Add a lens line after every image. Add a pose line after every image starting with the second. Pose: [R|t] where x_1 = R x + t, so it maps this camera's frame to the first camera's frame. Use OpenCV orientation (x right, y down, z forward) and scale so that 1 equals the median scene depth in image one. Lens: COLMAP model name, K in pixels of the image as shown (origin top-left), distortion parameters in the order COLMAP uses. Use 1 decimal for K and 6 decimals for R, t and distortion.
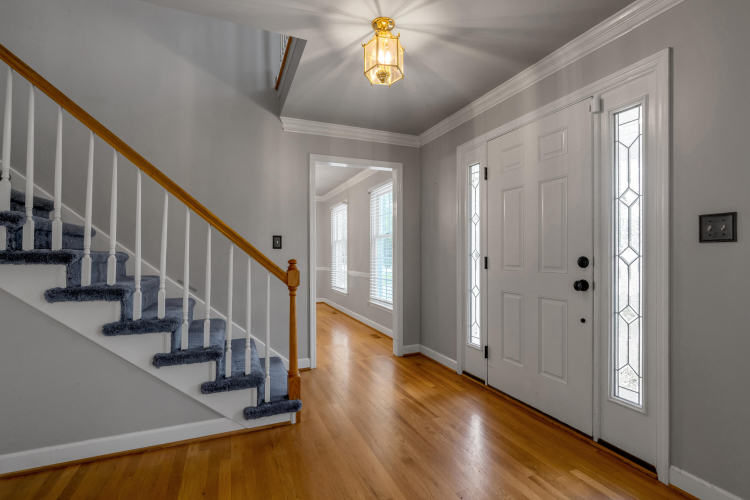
lens RADIAL K [[345.5, 0, 379.1], [0, 345.5, 254.6], [0, 0, 1]] dist [-0.002676, 0.000105]
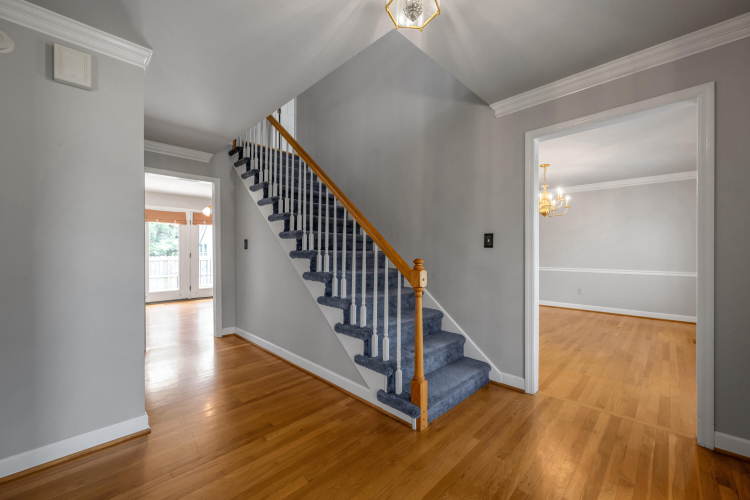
lens RADIAL K [[302.4, 0, 372.7], [0, 302.4, 250.7], [0, 0, 1]] dist [0.000666, 0.000394]
pose [[0.375236, 0.001988, -0.926927, 0.489087], [-0.004790, 0.999989, 0.000206, -0.009790], [0.926917, 0.004362, 0.375242, 0.567499]]
